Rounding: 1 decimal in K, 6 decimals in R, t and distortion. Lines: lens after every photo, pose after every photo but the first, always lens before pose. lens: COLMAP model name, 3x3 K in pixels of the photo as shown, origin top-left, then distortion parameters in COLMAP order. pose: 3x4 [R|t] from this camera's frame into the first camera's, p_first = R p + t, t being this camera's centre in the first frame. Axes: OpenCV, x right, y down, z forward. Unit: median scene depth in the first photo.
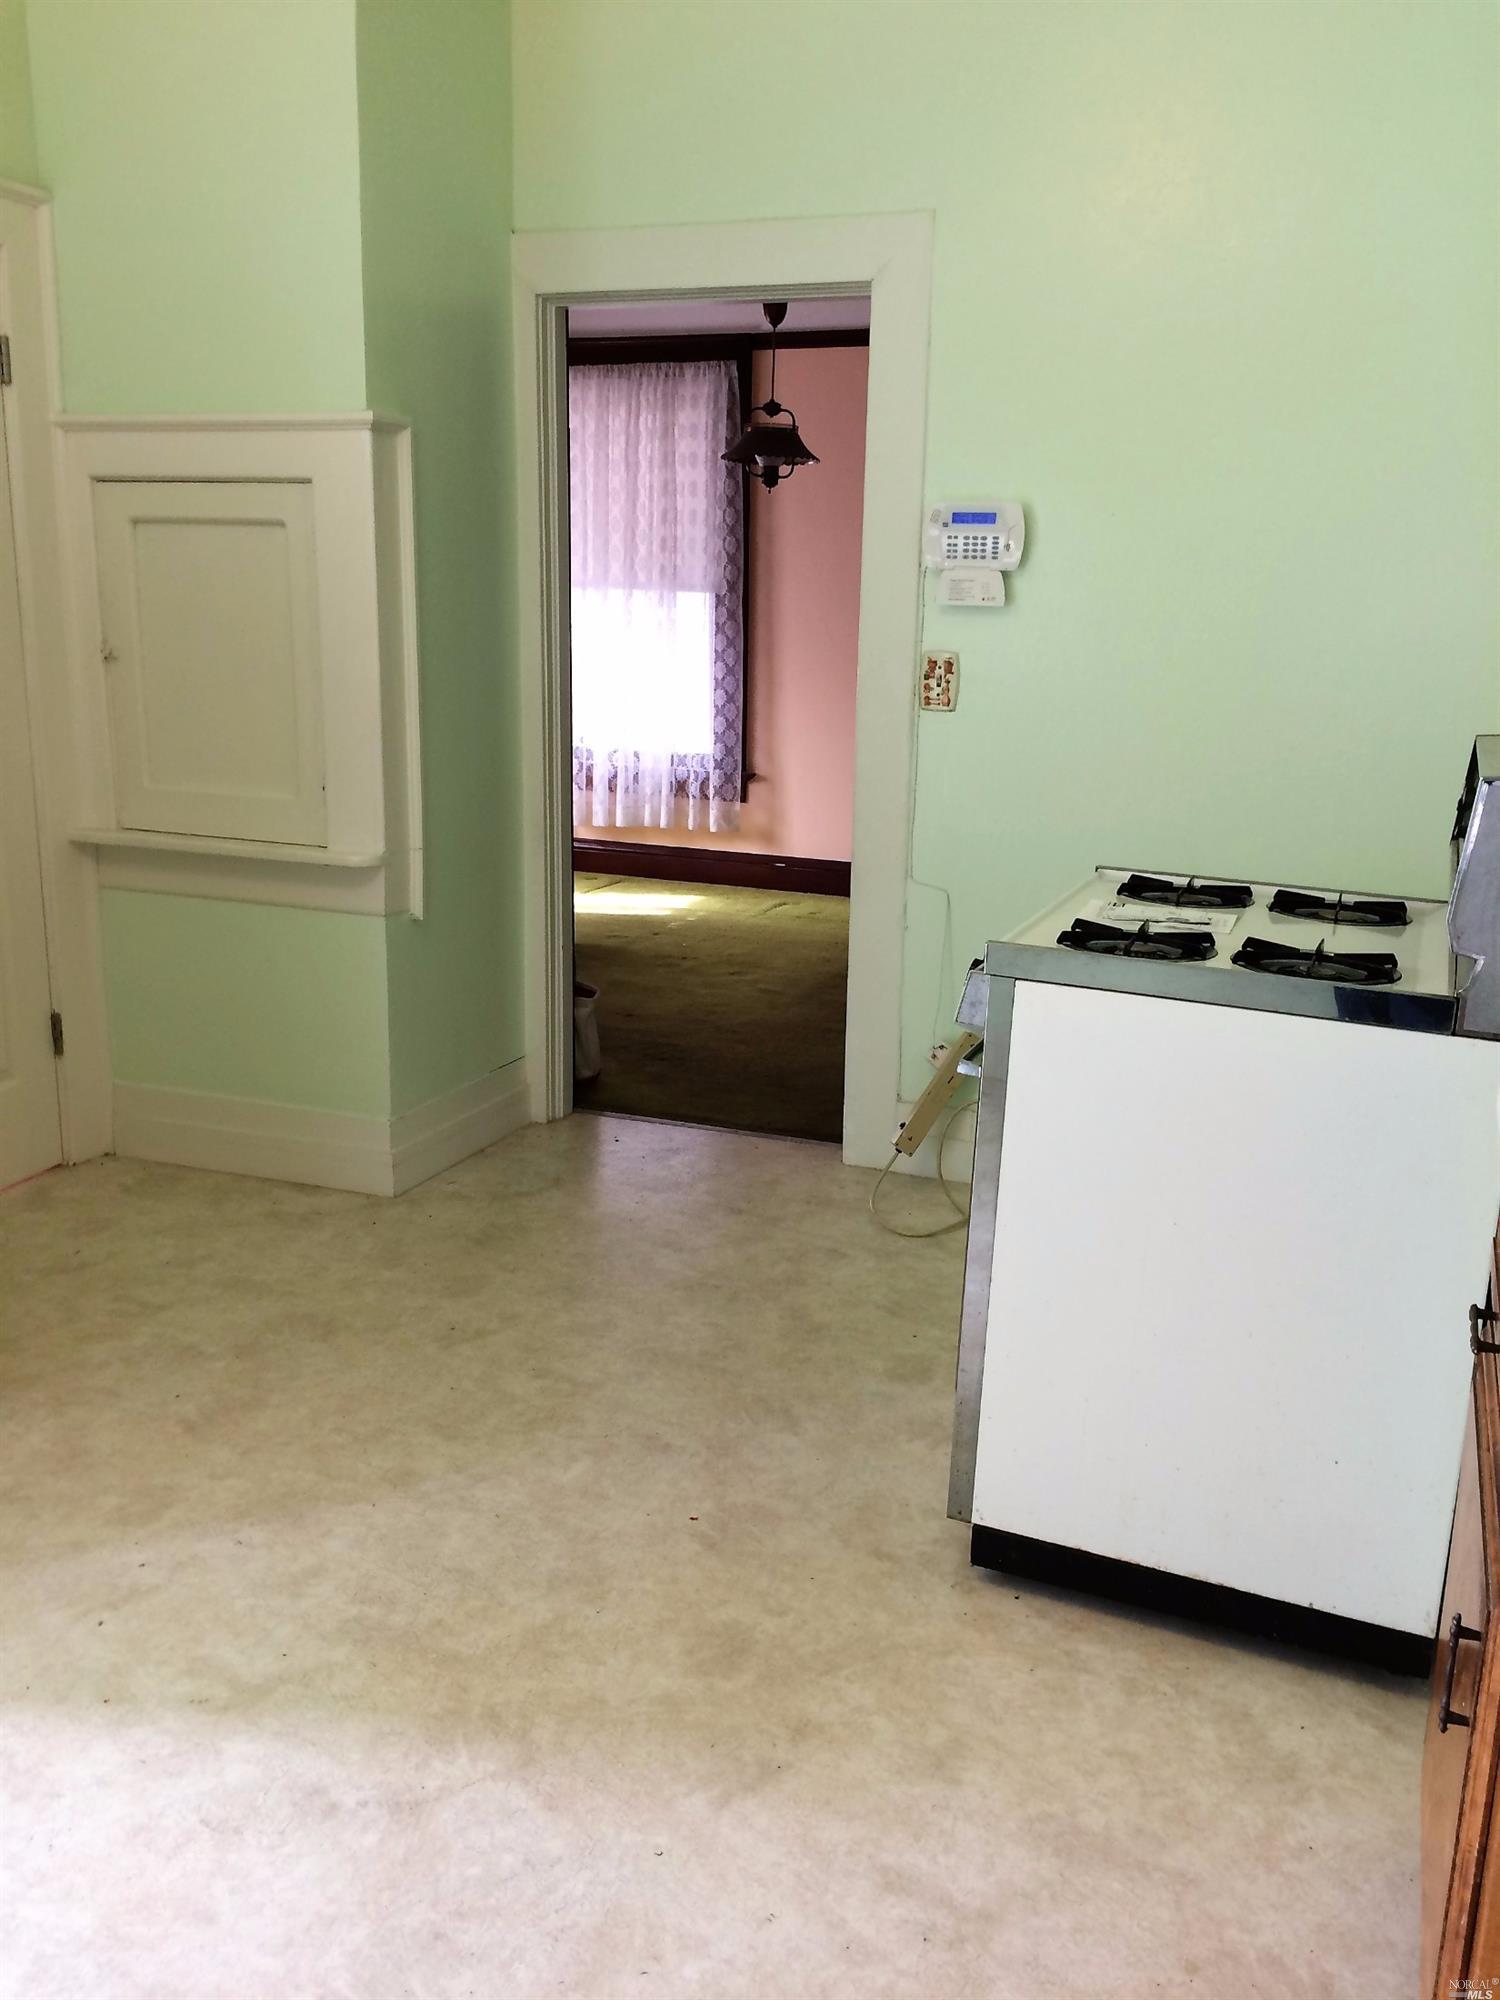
lens RADIAL K [[1702.8, 0, 750.9], [0, 1702.8, 1001.2], [0, 0, 1]] dist [-0.000227, -0.002573]
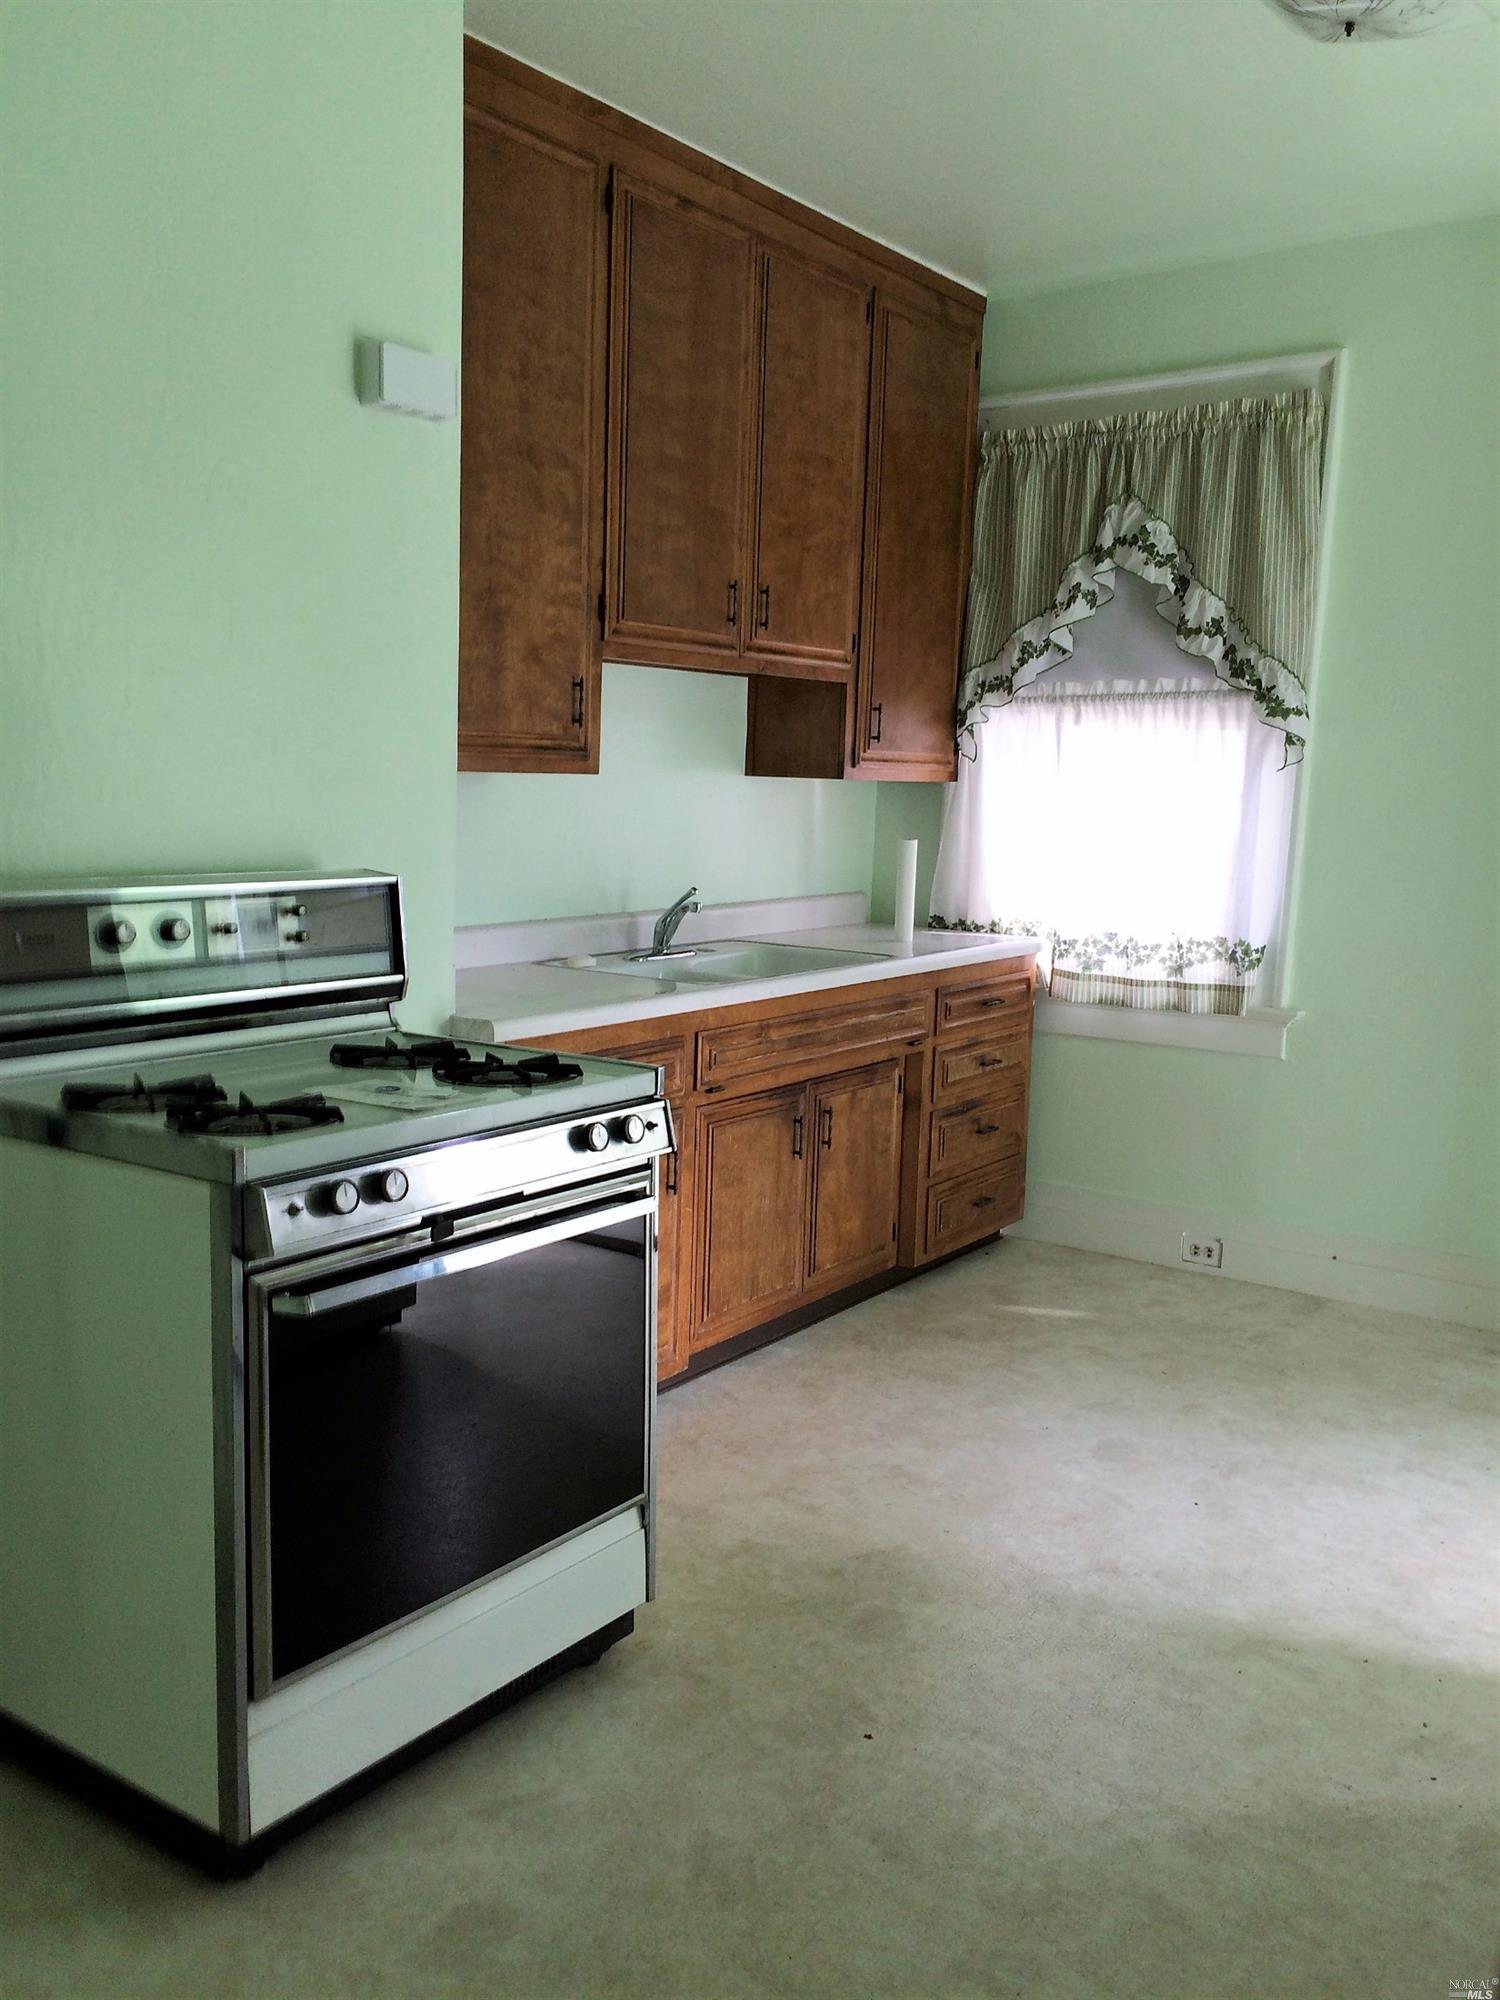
lens RADIAL K [[1702.8, 0, 751.0], [0, 1702.8, 1001.2], [0, 0, 1]] dist [-0.000227, -0.002573]
pose [[-0.966729, -0.095681, 0.237234, -0.158246], [-0.003254, 0.931937, 0.362606, -0.427327], [-0.255782, 0.349770, -0.901242, 1.752451]]
